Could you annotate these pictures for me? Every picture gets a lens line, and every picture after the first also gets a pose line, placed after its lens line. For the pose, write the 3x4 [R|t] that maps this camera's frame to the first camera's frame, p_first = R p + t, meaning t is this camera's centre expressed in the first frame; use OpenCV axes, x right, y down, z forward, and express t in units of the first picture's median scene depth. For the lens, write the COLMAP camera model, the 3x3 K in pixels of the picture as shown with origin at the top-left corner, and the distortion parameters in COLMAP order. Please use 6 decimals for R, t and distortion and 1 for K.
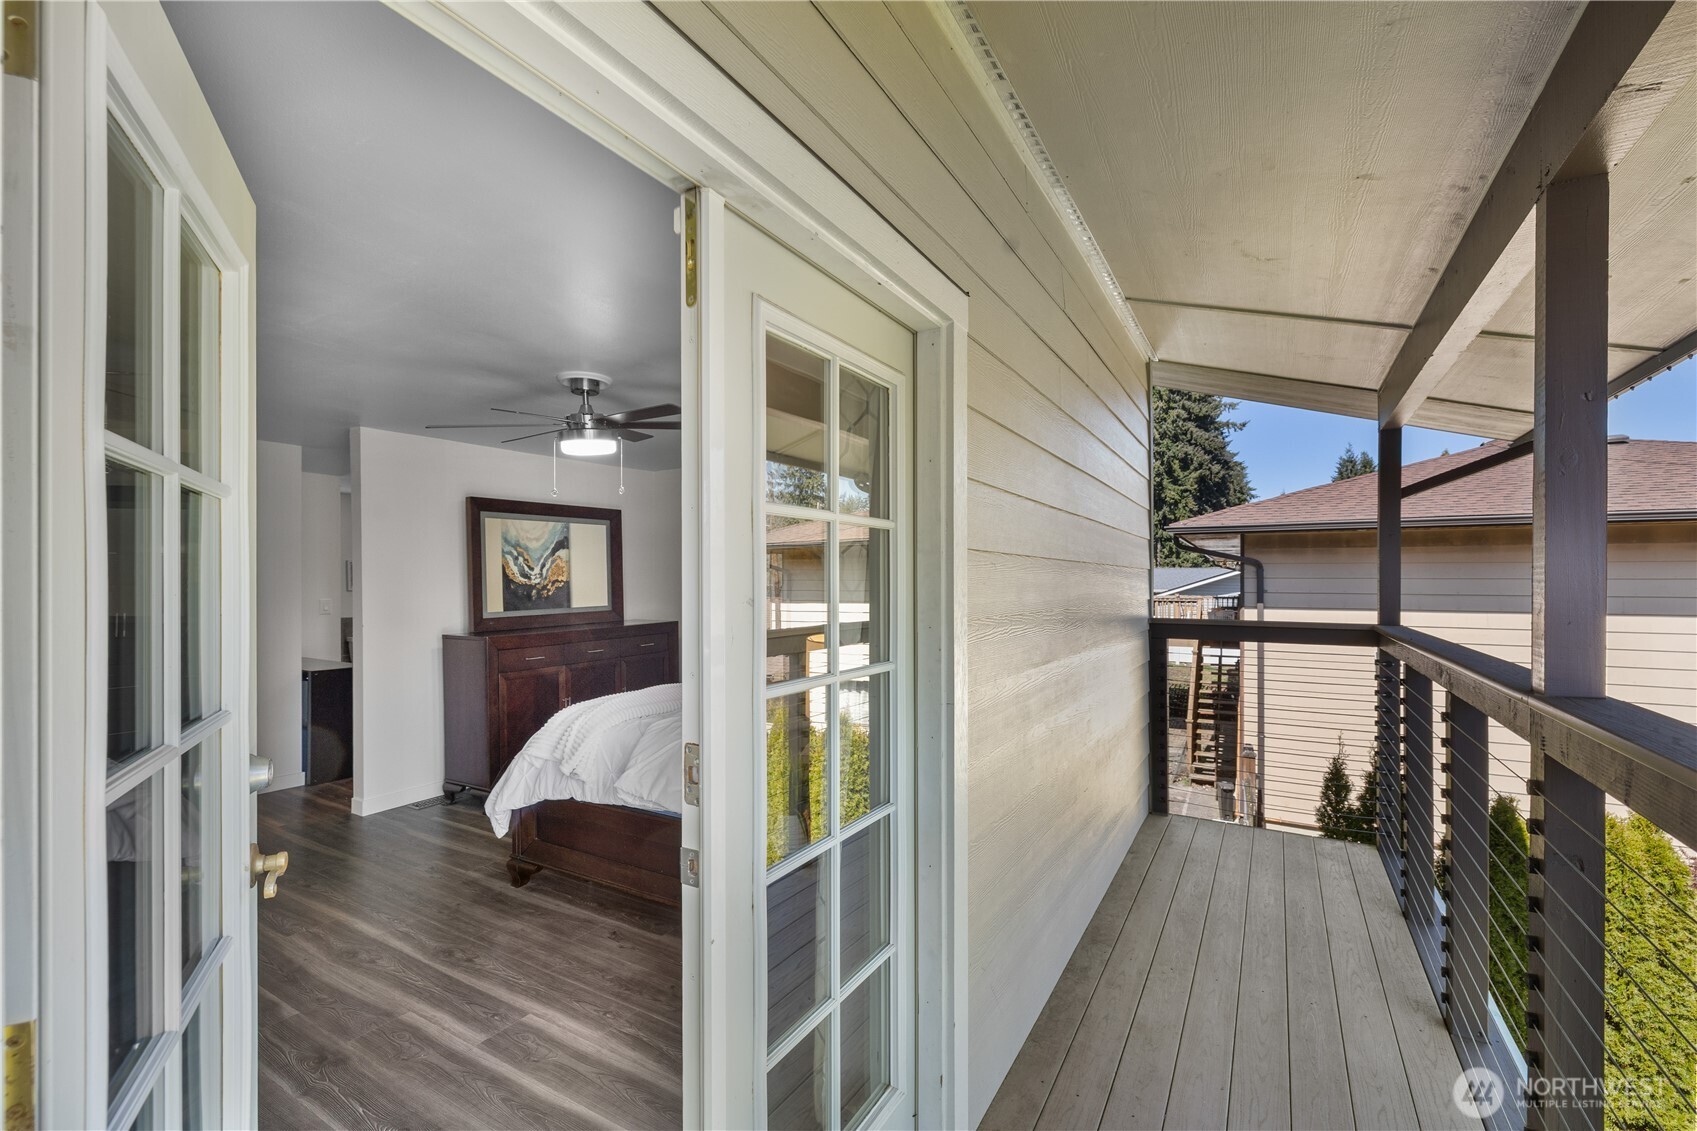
lens RADIAL K [[722.7, 0, 846.1], [0, 722.7, 579.8], [0, 0, 1]] dist [-0.001434, -0.001783]
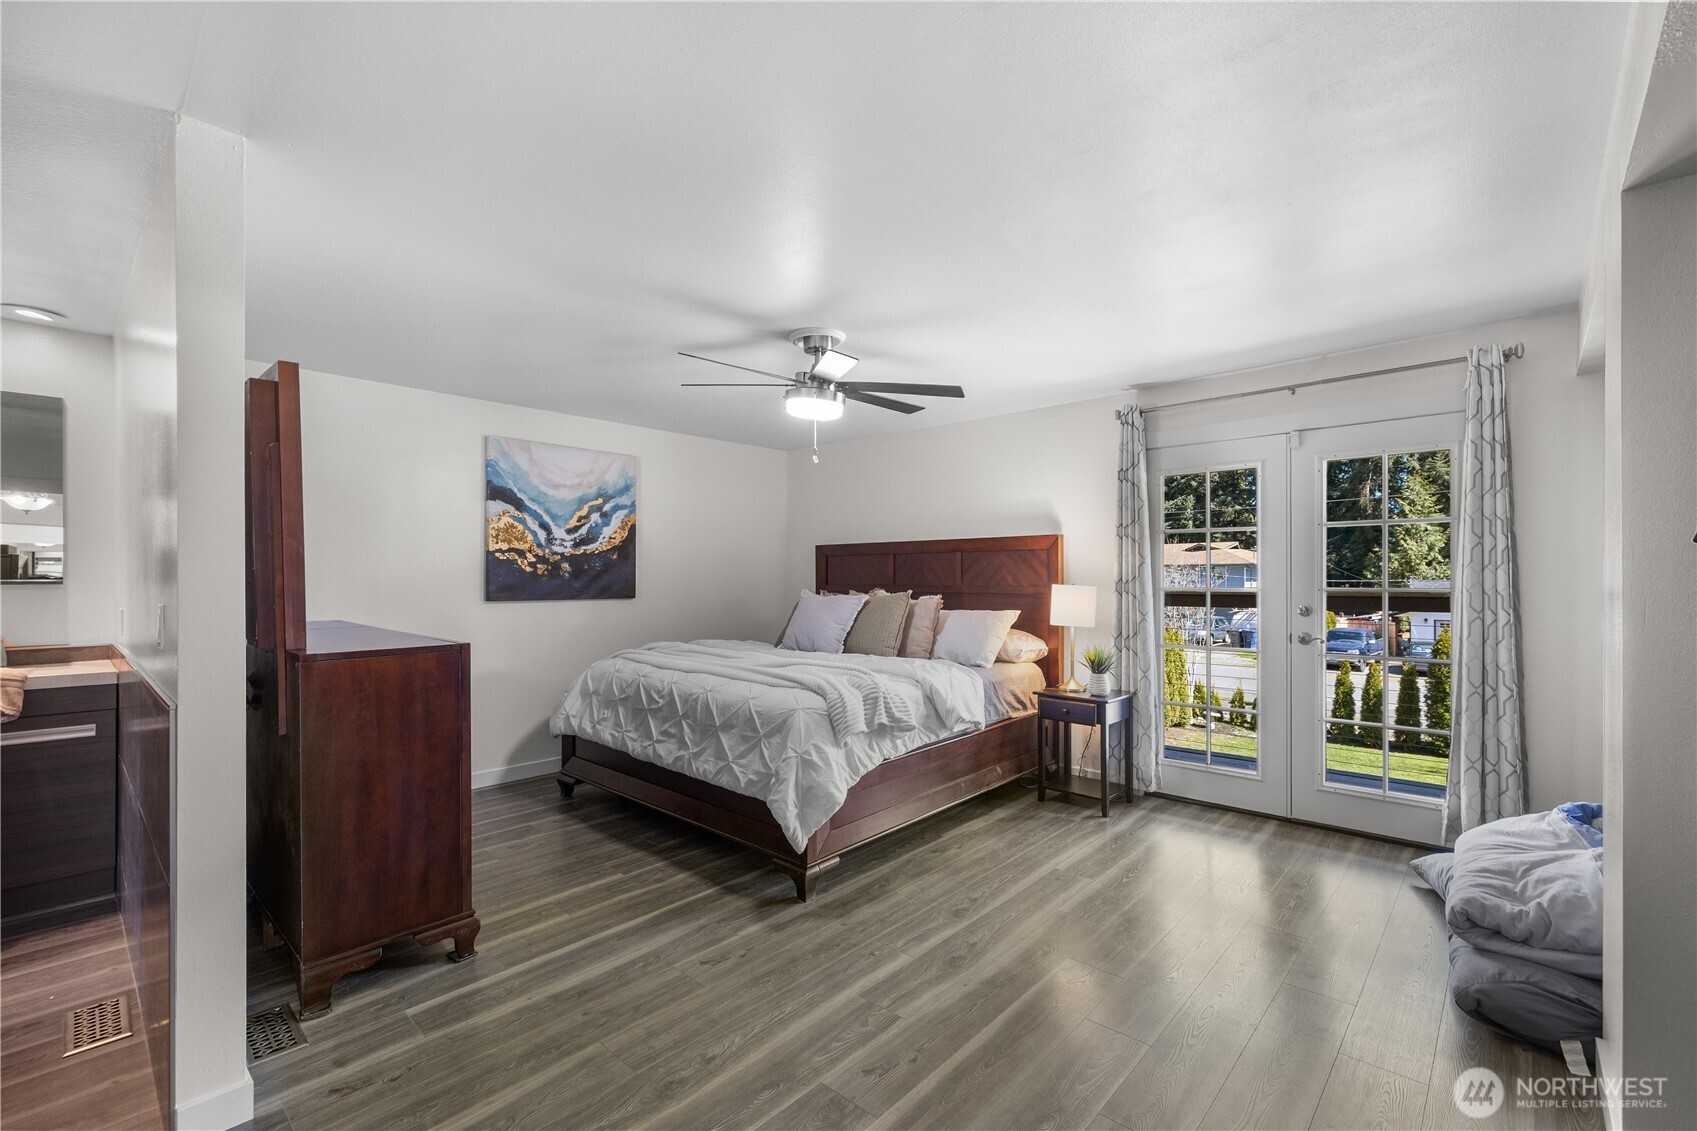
lens RADIAL K [[722.7, 0, 845.0], [0, 722.7, 569.1], [0, 0, 1]] dist [-0.001434, -0.001783]
pose [[0.210504, 0.000777, 0.977593, -1.529305], [-0.003455, 0.999994, -0.000051, 0.022589], [-0.977587, -0.003367, 0.210506, 0.897565]]
